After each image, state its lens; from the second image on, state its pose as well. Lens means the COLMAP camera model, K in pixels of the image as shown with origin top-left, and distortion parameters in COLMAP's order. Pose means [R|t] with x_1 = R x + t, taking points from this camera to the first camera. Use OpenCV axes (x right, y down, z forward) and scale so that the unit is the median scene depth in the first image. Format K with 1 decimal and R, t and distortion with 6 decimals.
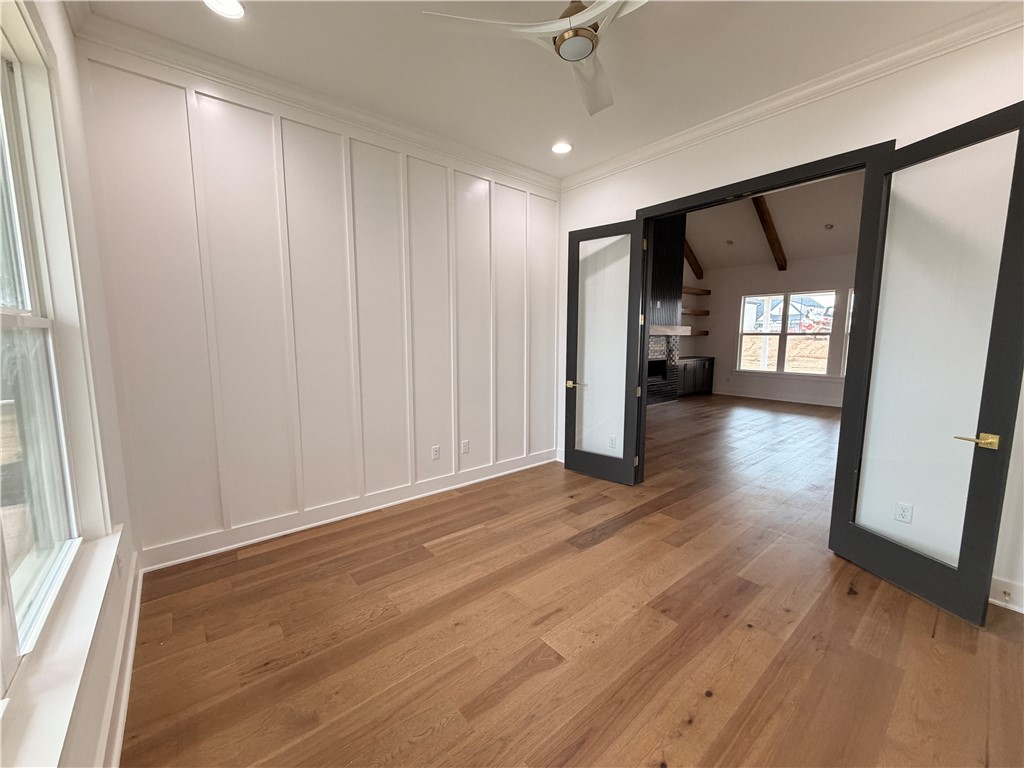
lens RADIAL K [[407.1, 0, 512.0], [0, 407.1, 384.0], [0, 0, 1]] dist [0.000036, -0.000189]
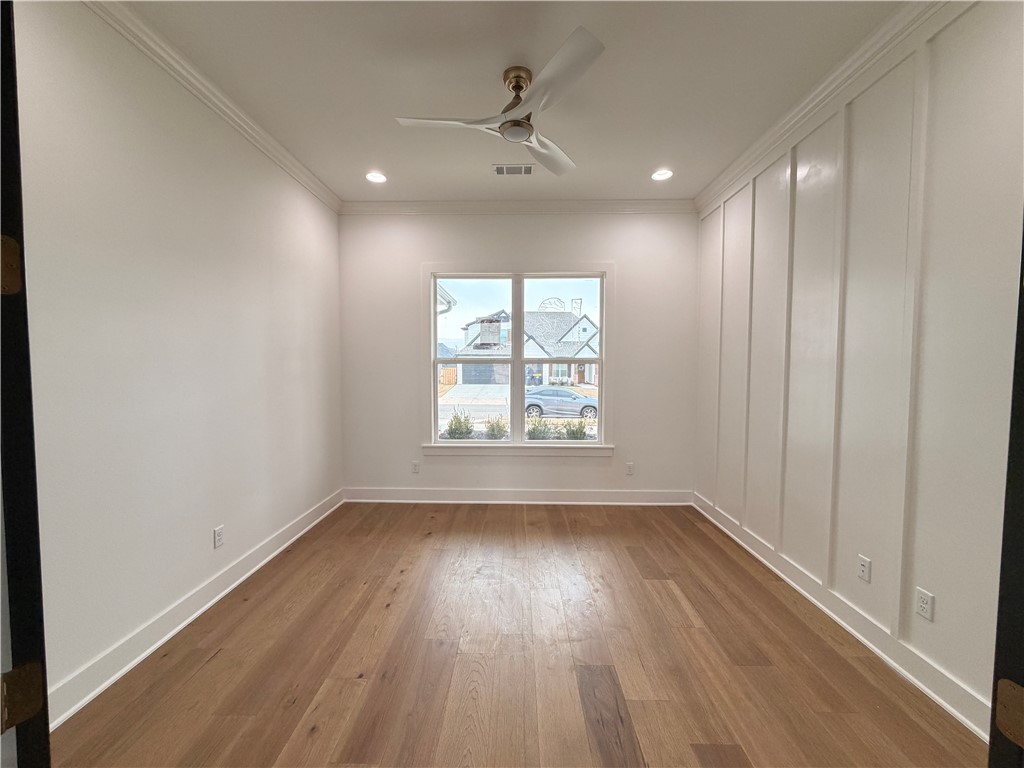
lens RADIAL K [[407.1, 0, 512.0], [0, 407.1, 384.0], [0, 0, 1]] dist [0.000036, -0.000189]
pose [[-0.646227, 0.033725, -0.762400, 0.712739], [-0.094318, 0.987834, 0.123643, -0.144103], [0.757295, 0.151809, -0.635184, 1.190151]]
